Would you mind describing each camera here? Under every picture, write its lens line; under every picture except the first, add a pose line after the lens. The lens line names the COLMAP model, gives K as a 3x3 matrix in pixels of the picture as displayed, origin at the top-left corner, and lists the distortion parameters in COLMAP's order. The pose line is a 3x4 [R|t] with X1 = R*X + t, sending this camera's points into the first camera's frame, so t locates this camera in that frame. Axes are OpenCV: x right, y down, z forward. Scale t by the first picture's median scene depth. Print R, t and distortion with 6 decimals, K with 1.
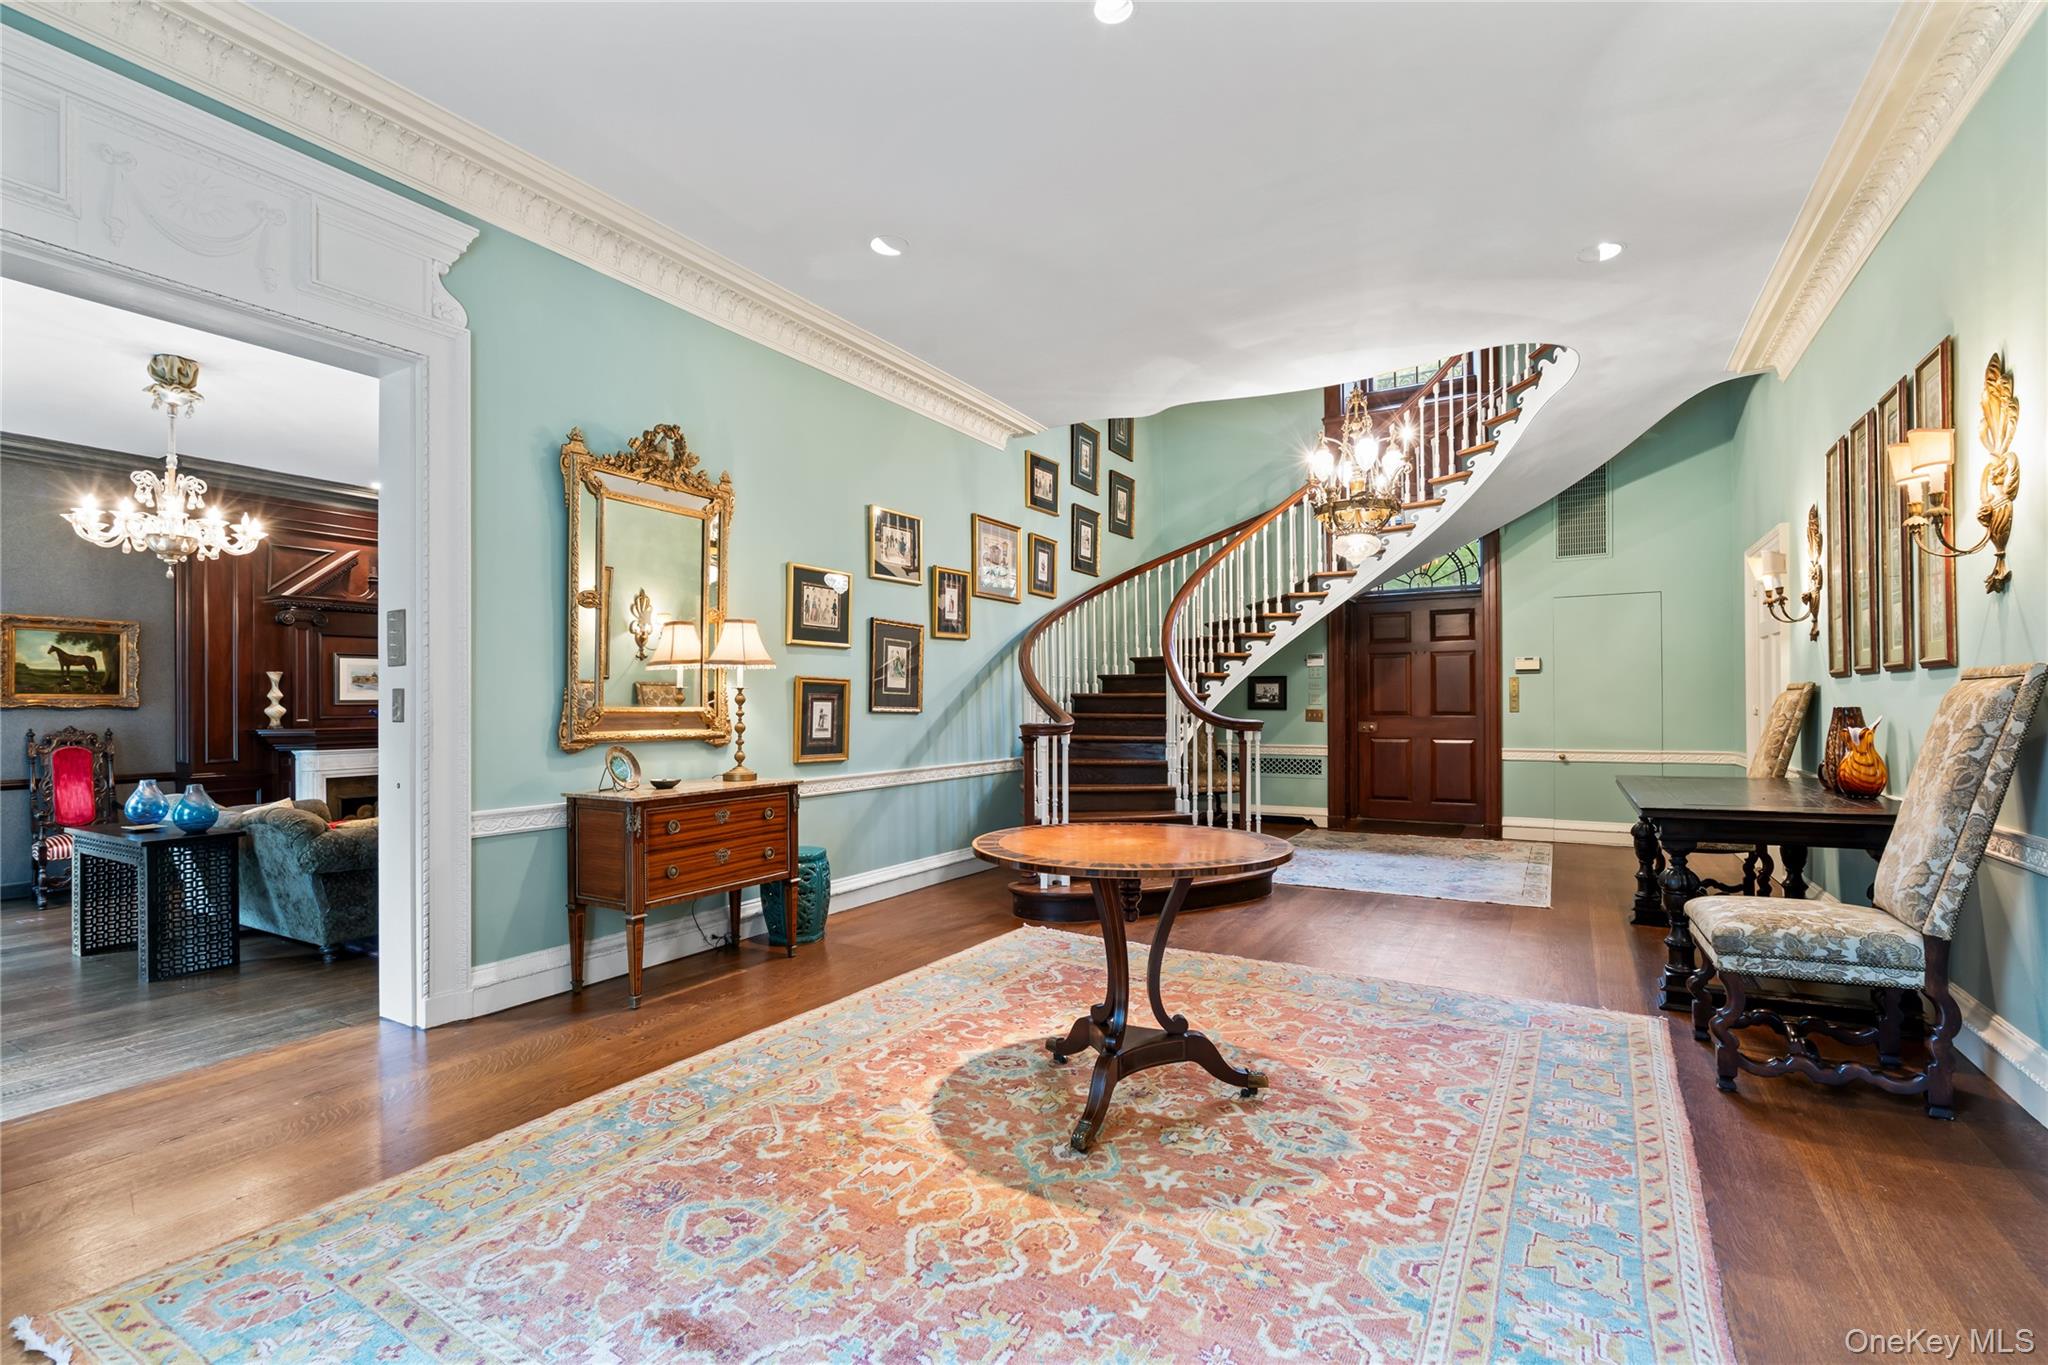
lens RADIAL K [[945.8, 0, 1007.6], [0, 945.8, 696.9], [0, 0, 1]] dist [-0.005826, 0.001147]
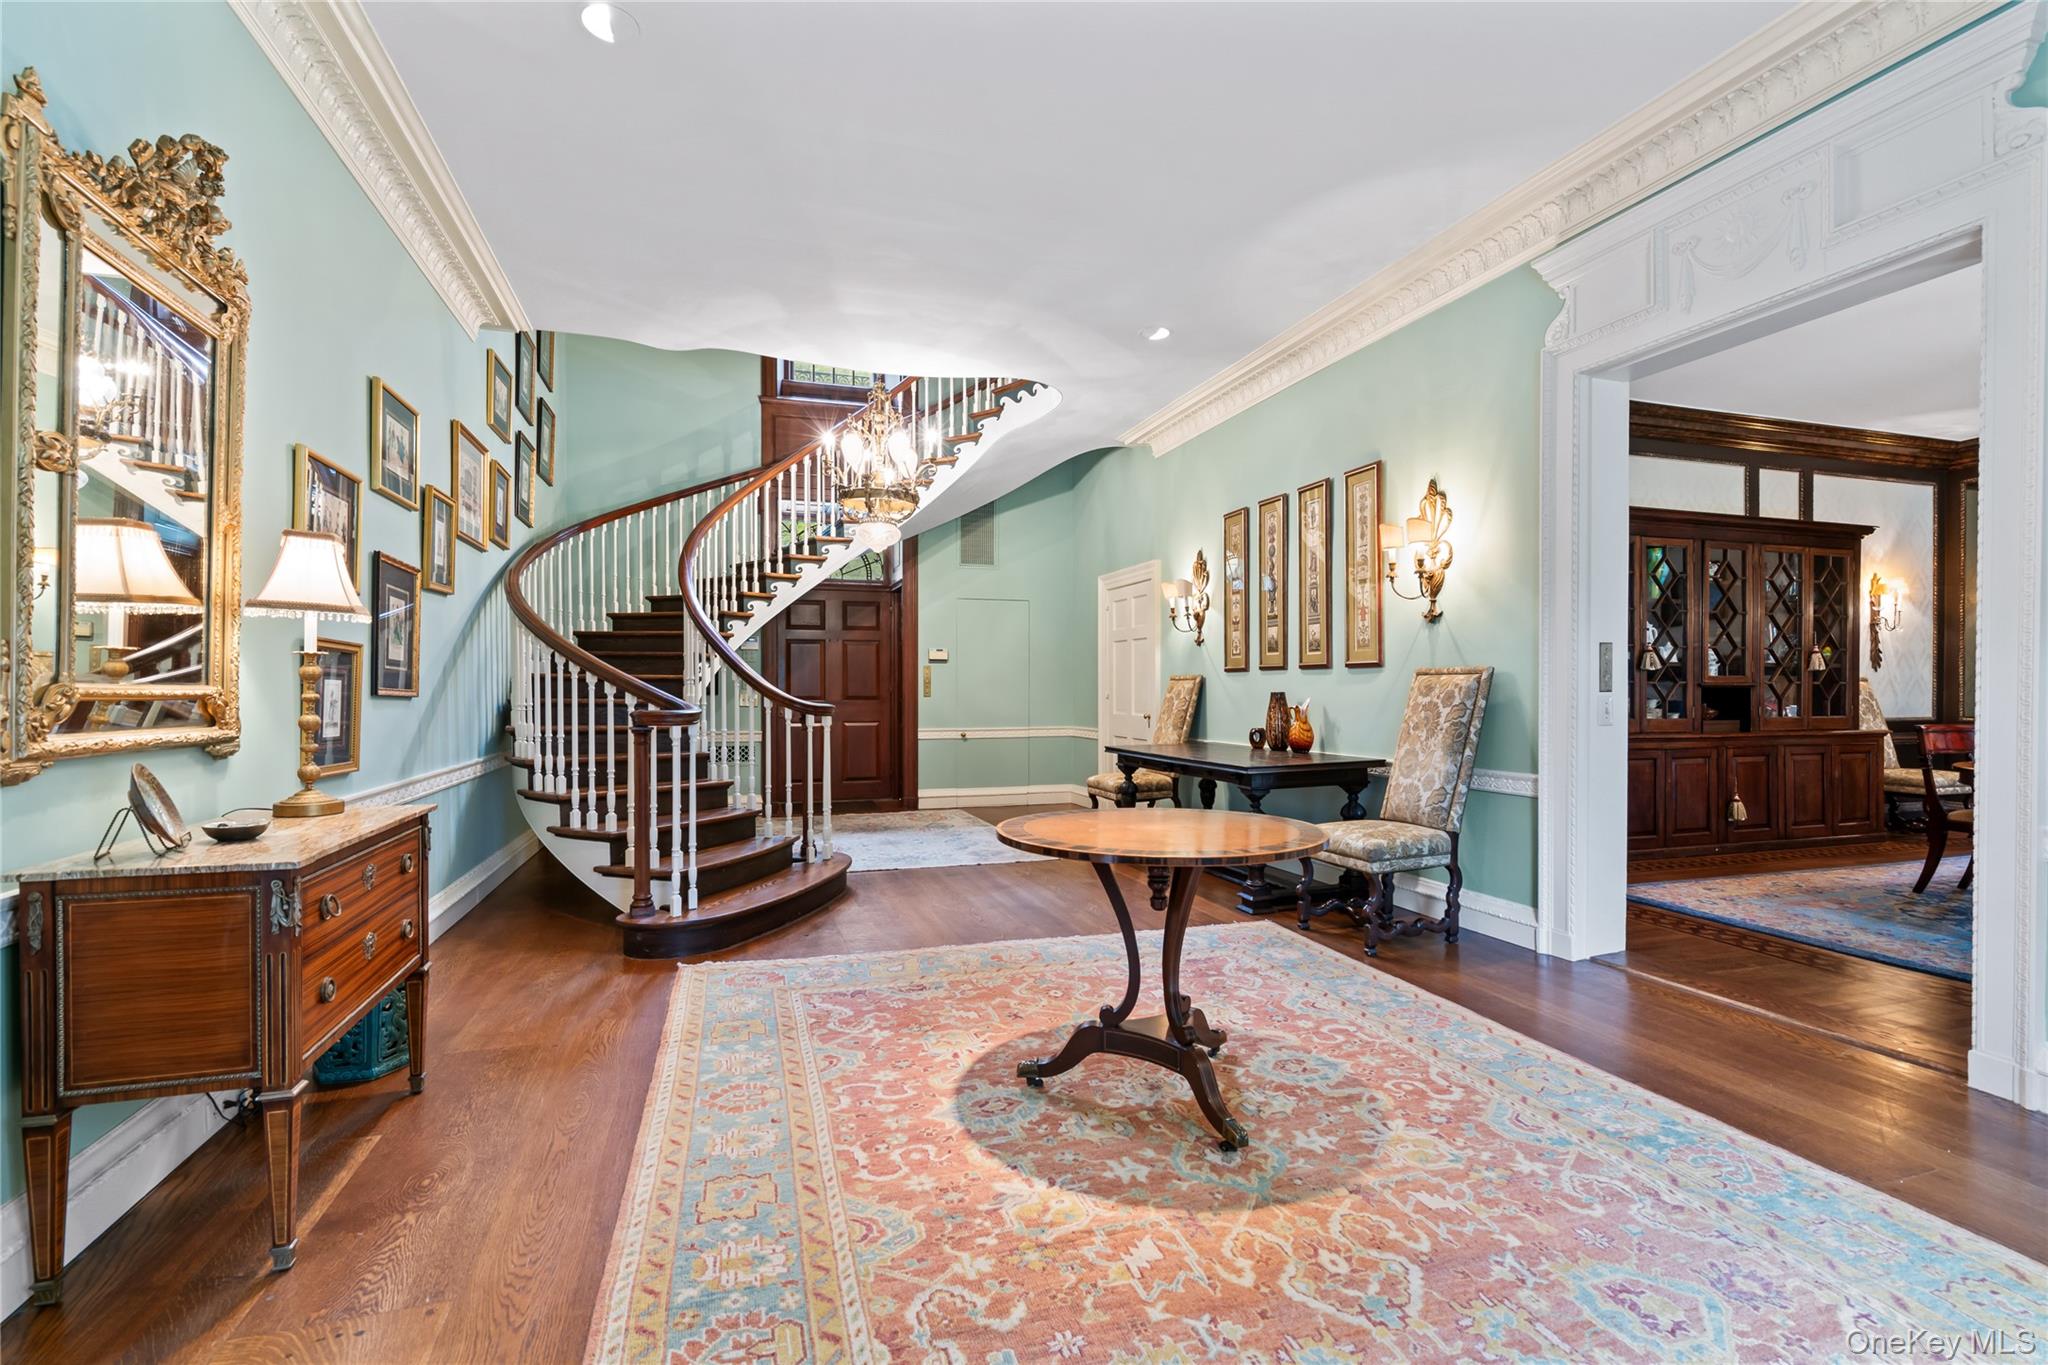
lens RADIAL K [[945.8, 0, 1018.3], [0, 945.8, 689.4], [0, 0, 1]] dist [-0.005826, 0.001147]
pose [[0.645210, 0.005845, 0.763983, -0.646755], [-0.010652, 0.999942, 0.001346, 0.011213], [-0.763931, -0.009006, 0.645235, 0.446600]]
